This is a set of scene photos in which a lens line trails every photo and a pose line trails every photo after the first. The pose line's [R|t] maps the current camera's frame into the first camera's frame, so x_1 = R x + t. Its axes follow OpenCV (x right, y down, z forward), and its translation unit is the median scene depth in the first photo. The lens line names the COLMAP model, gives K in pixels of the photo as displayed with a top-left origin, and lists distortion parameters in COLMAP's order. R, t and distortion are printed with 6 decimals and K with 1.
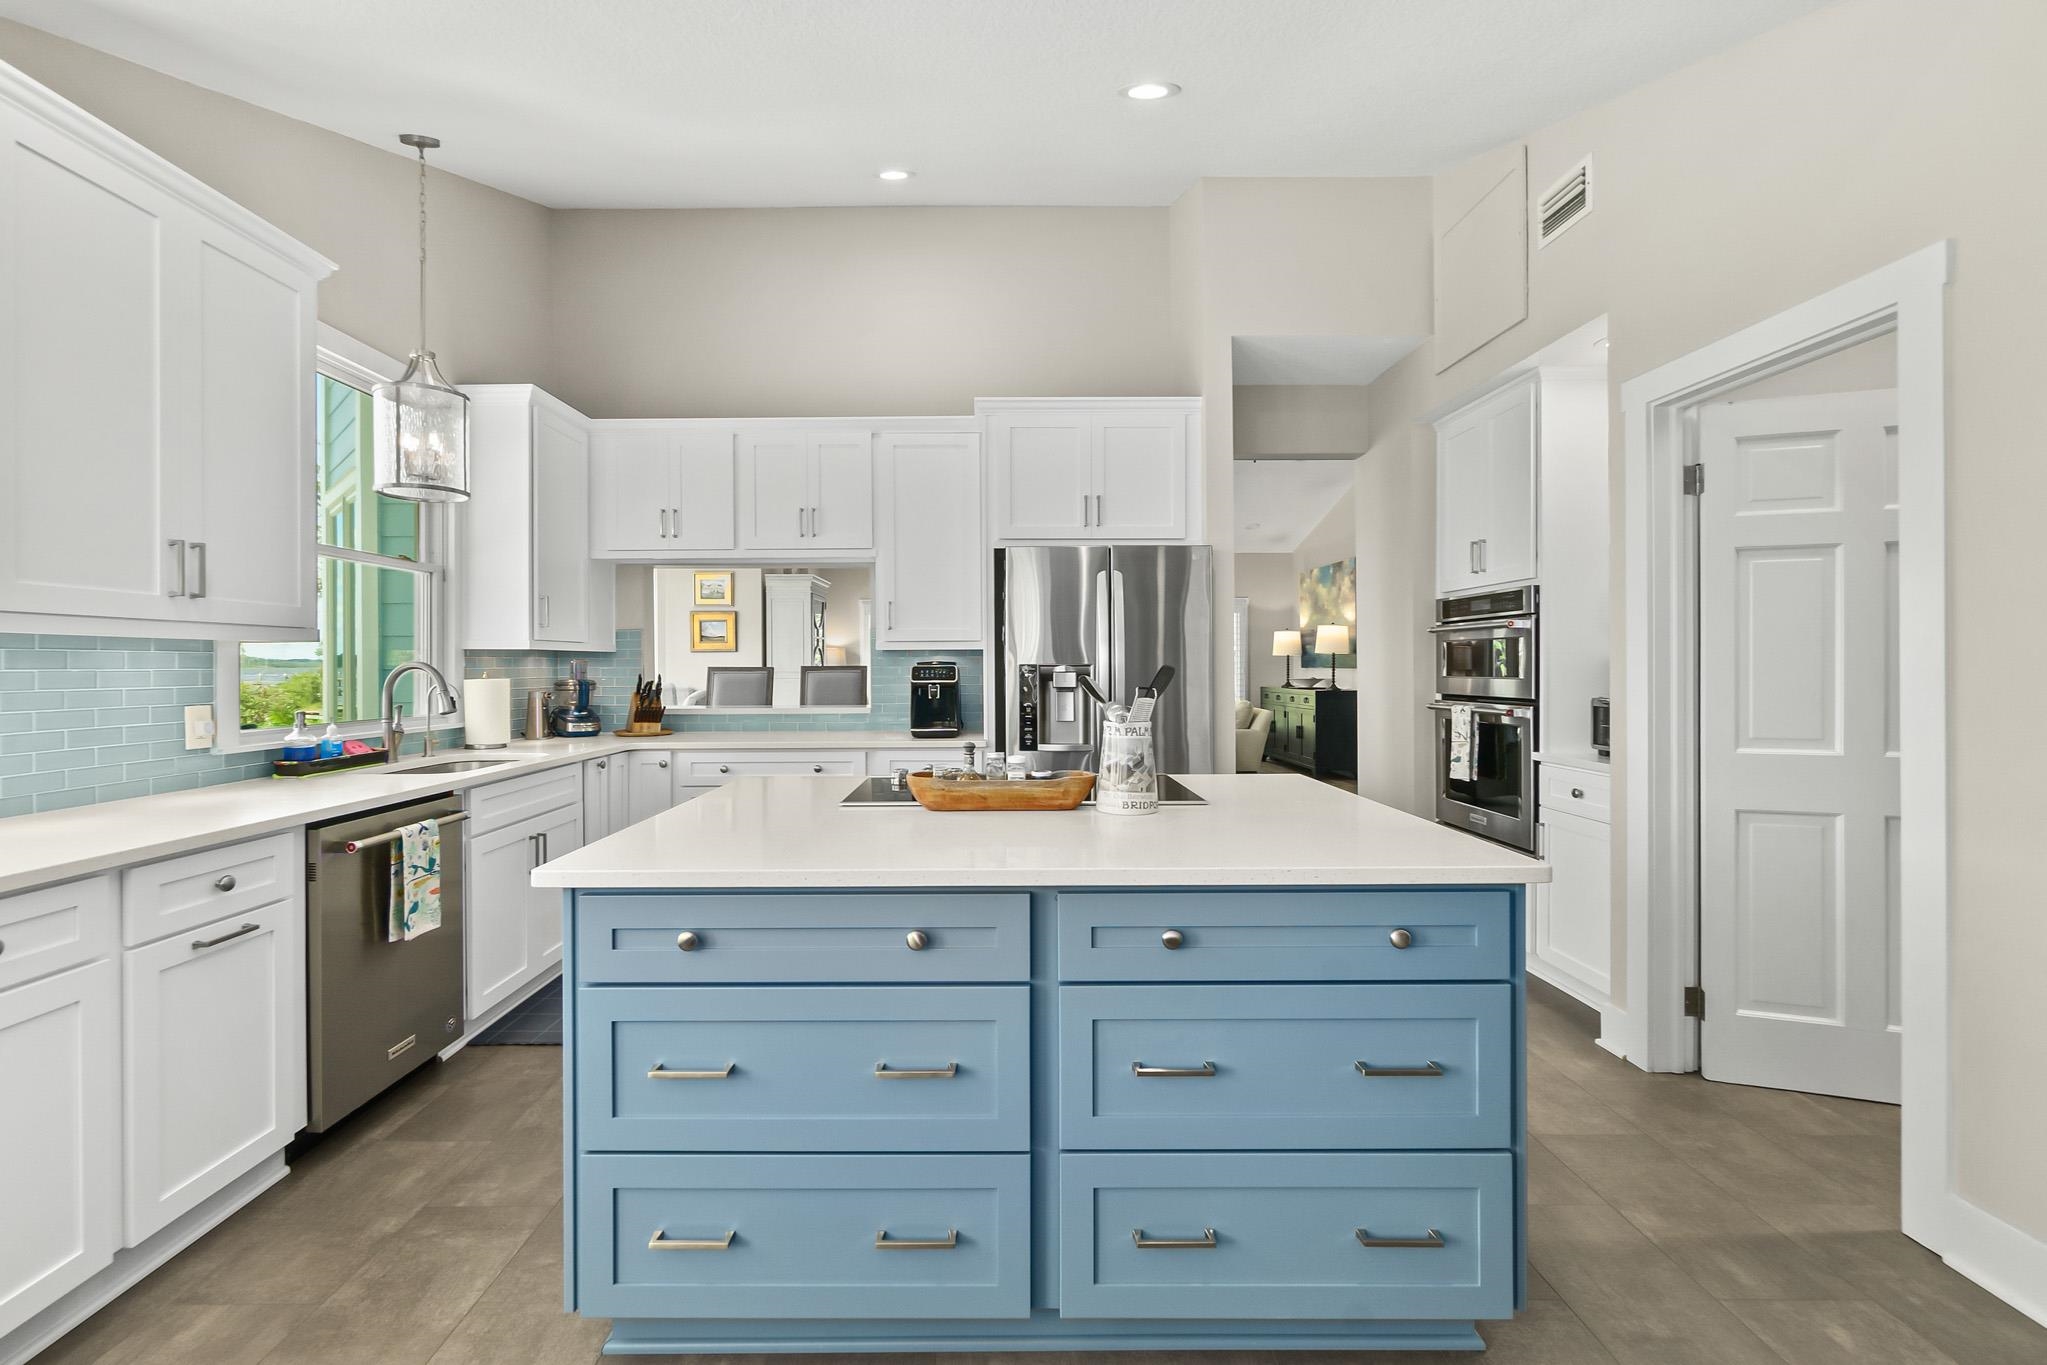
lens RADIAL K [[874.5, 0, 1015.6], [0, 874.5, 672.4], [0, 0, 1]] dist [-0.011551, 0.000119]
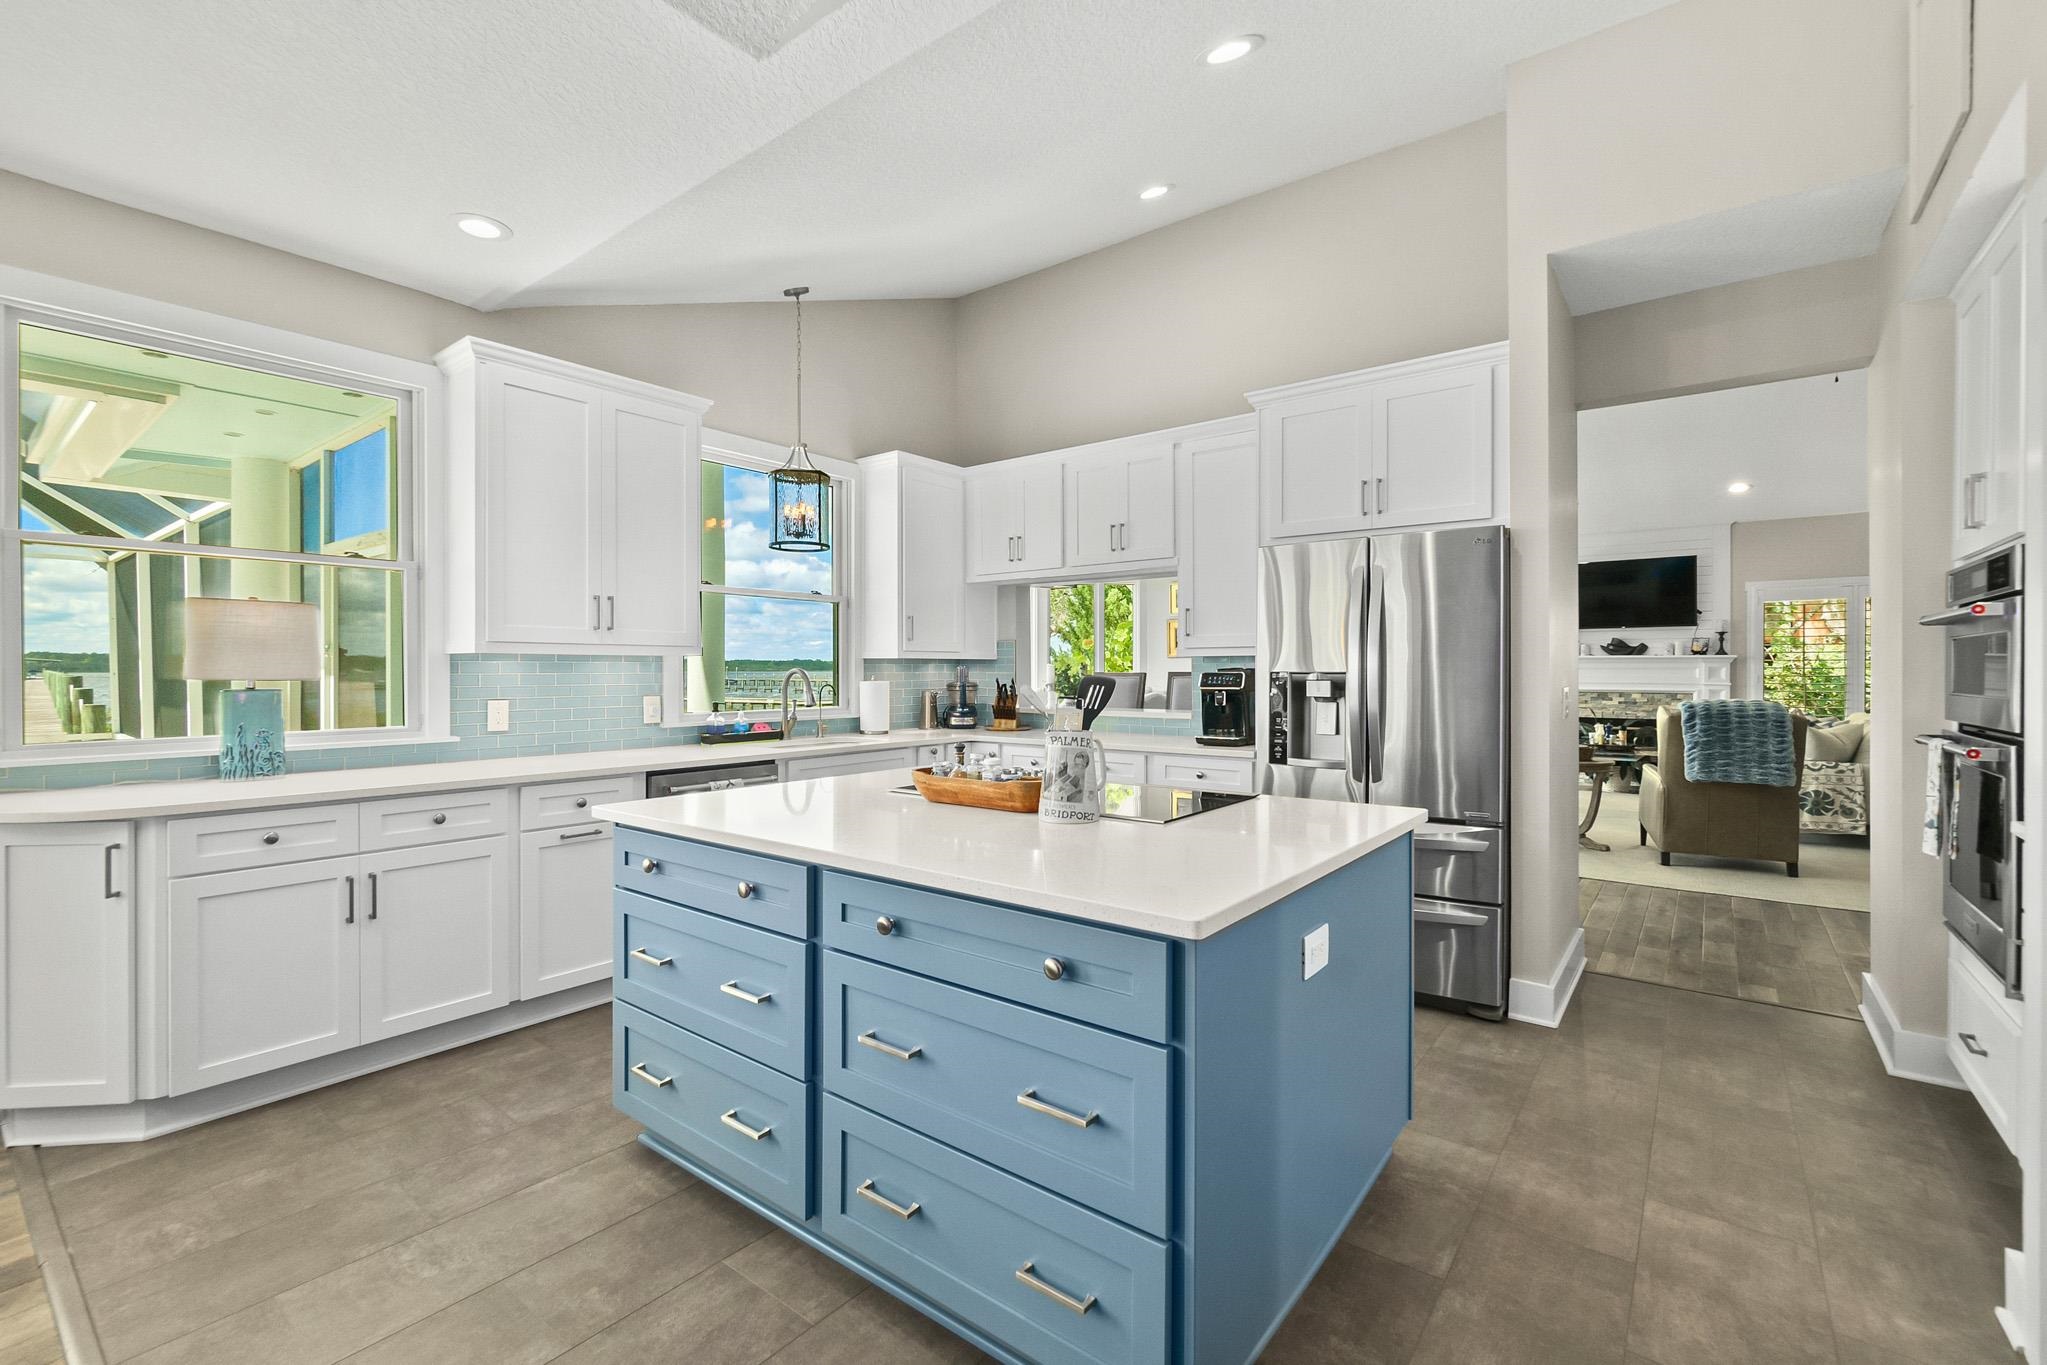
lens RADIAL K [[888.0, 0, 1023.5], [0, 888.0, 682.5], [0, 0, 1]] dist [0.000392, 0.000041]
pose [[0.789053, 0.012408, -0.614200, 0.370977], [-0.007430, 0.999916, 0.010655, -0.005663], [0.614281, -0.003844, 0.789078, 0.079964]]
